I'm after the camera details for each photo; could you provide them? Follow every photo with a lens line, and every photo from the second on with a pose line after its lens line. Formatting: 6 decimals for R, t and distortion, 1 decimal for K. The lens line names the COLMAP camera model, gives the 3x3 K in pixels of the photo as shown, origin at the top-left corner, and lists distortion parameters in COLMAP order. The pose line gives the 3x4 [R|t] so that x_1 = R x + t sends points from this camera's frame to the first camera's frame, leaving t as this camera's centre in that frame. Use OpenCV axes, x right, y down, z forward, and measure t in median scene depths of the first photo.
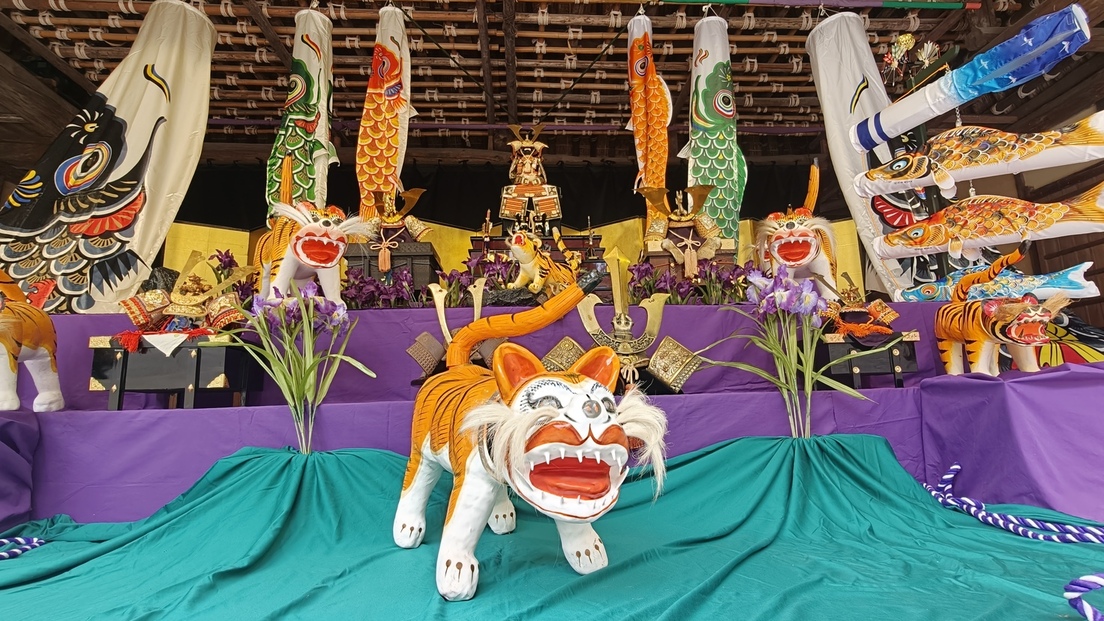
lens RADIAL K [[536.1, 0, 552.0], [0, 536.1, 310.5], [0, 0, 1]] dist [0.000193, -0.000828]
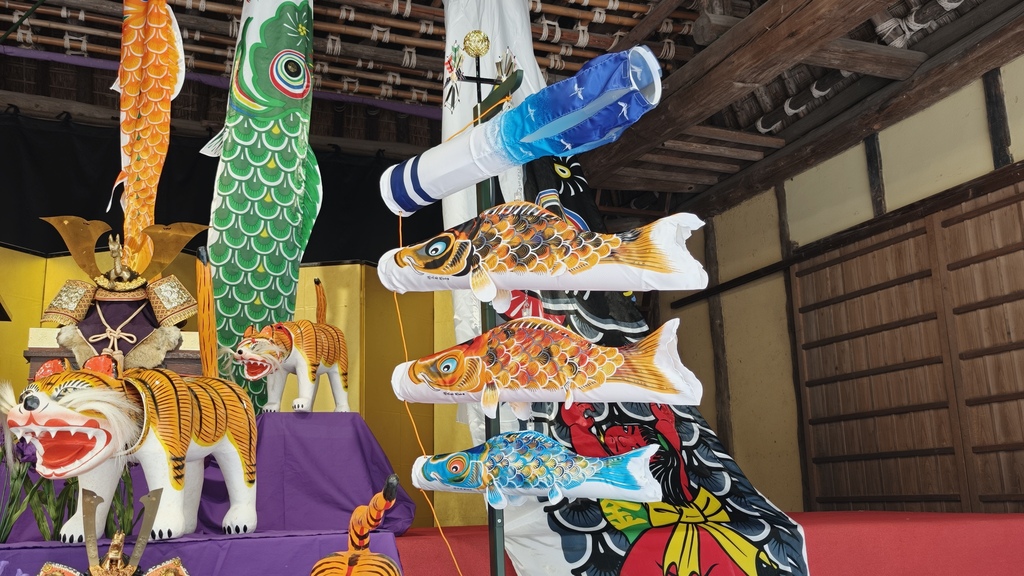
lens RADIAL K [[883.7, 0, 512.0], [0, 883.7, 288.0], [0, 0, 1]] dist [0.026272, -0.010212]
pose [[0.950873, 0.074964, 0.300368, 0.347330], [-0.059256, 0.996372, -0.061084, -0.136792], [-0.303857, 0.040284, 0.951866, 0.029431]]
